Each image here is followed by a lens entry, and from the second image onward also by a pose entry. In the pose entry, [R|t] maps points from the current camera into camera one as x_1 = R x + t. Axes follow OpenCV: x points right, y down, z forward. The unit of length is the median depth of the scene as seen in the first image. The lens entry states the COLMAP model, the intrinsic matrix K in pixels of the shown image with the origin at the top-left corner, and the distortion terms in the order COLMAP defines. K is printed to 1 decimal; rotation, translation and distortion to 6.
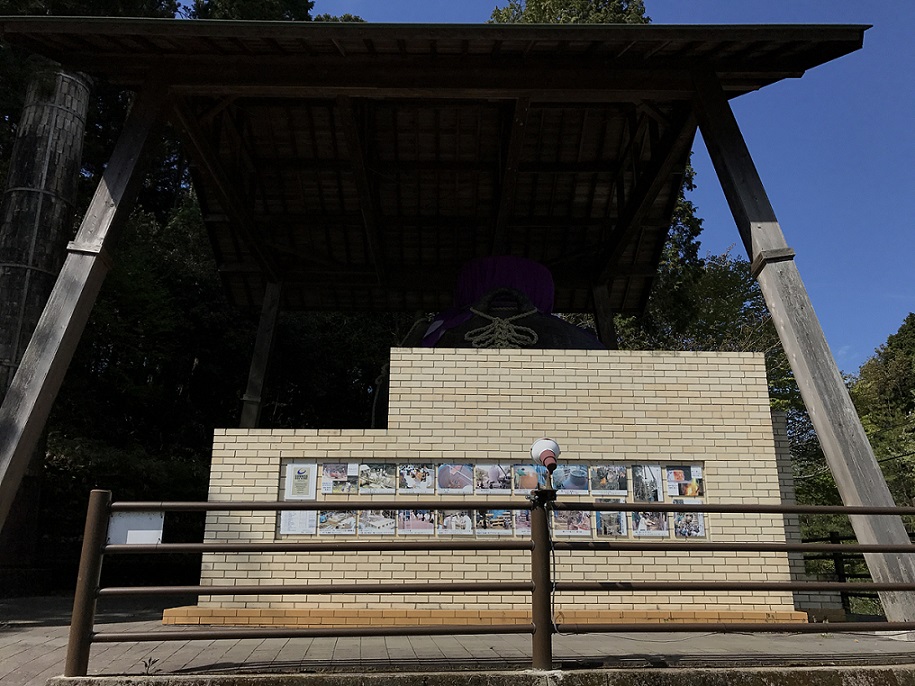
lens RADIAL K [[779.7, 0, 458.2], [0, 779.7, 281.8], [0, 0, 1]] dist [0.127255, -0.155298]
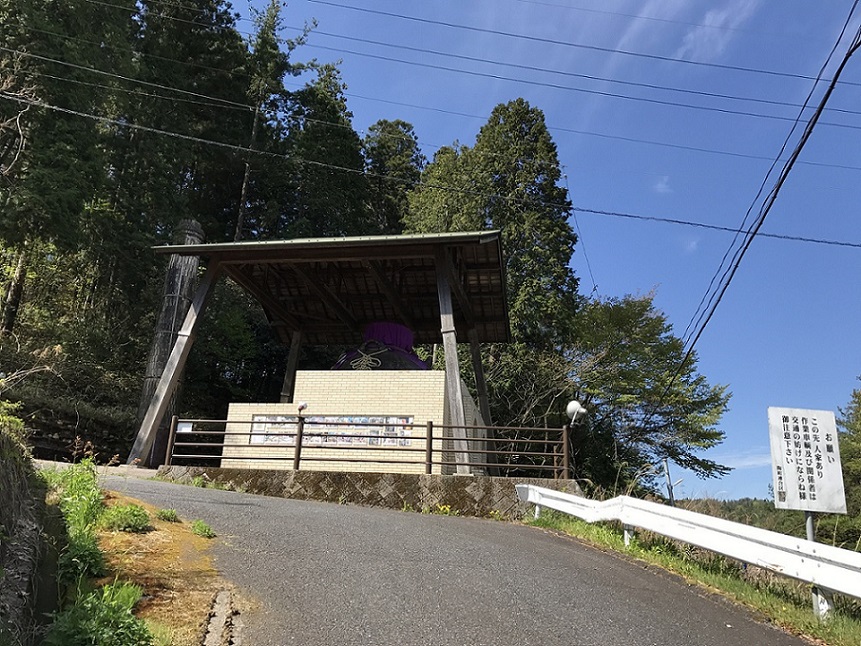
lens RADIAL K [[733.7, 0, 431.2], [0, 733.7, 265.4], [0, 0, 1]] dist [0.127255, -0.155298]
pose [[0.979412, -0.036529, -0.198541, 0.835928], [0.029713, 0.998866, -0.037203, -0.154633], [0.199675, 0.030538, 0.979386, -1.261969]]
